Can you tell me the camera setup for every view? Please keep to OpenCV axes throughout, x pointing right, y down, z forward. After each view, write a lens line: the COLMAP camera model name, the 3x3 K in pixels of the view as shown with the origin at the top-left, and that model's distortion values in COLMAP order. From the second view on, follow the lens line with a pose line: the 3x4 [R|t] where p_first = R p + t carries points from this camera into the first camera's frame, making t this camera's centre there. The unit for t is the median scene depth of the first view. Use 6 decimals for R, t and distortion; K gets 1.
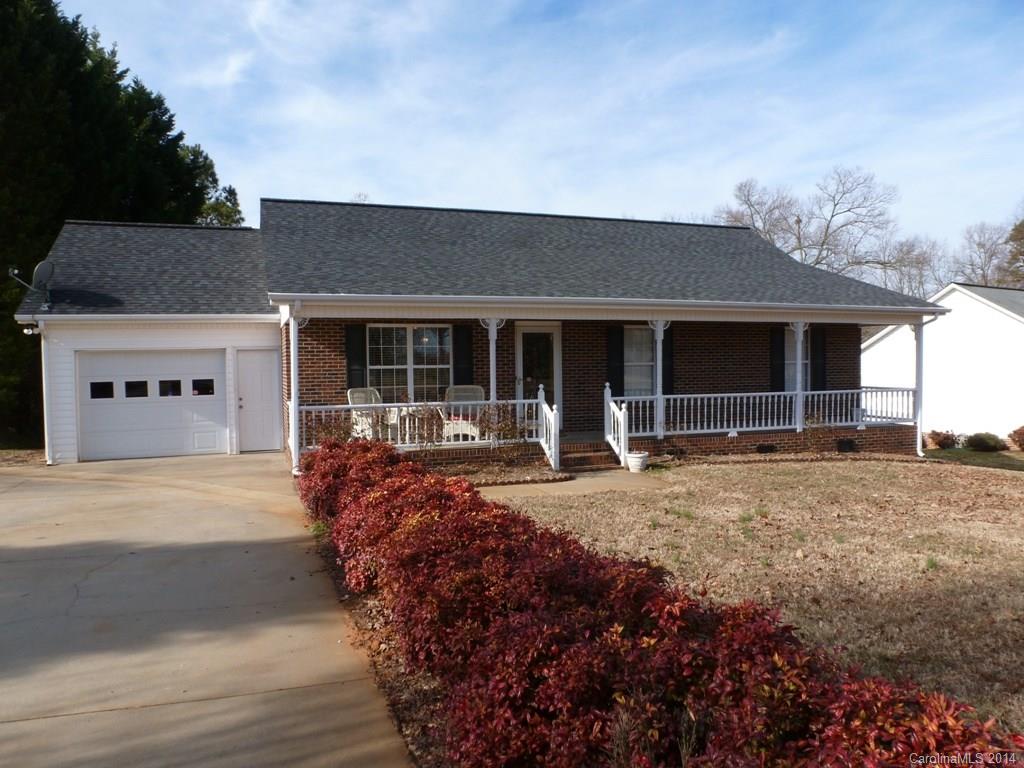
lens RADIAL K [[744.1, 0, 512.0], [0, 744.1, 384.0], [0, 0, 1]] dist [-0.054697, 0.000474]
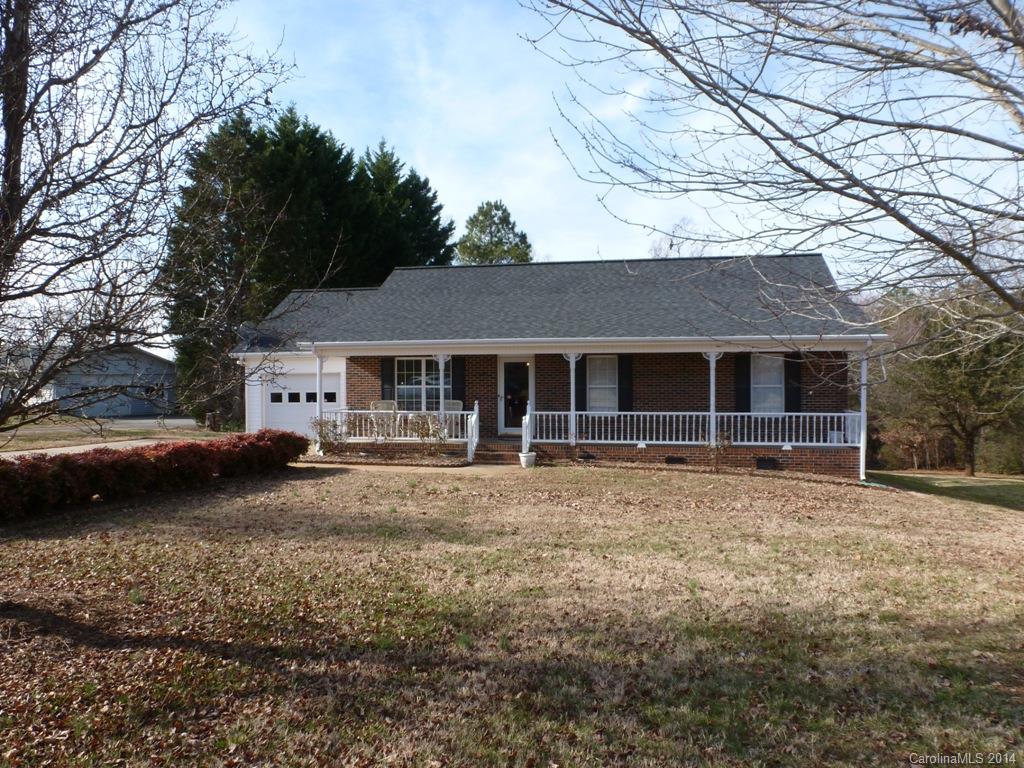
lens RADIAL K [[744.1, 0, 512.0], [0, 744.1, 384.0], [0, 0, 1]] dist [-0.054697, 0.000474]
pose [[0.846437, 0.013123, -0.532328, 0.757160], [-0.017593, 0.999840, -0.003326, -0.025572], [0.532199, 0.012180, 0.846532, -0.145137]]
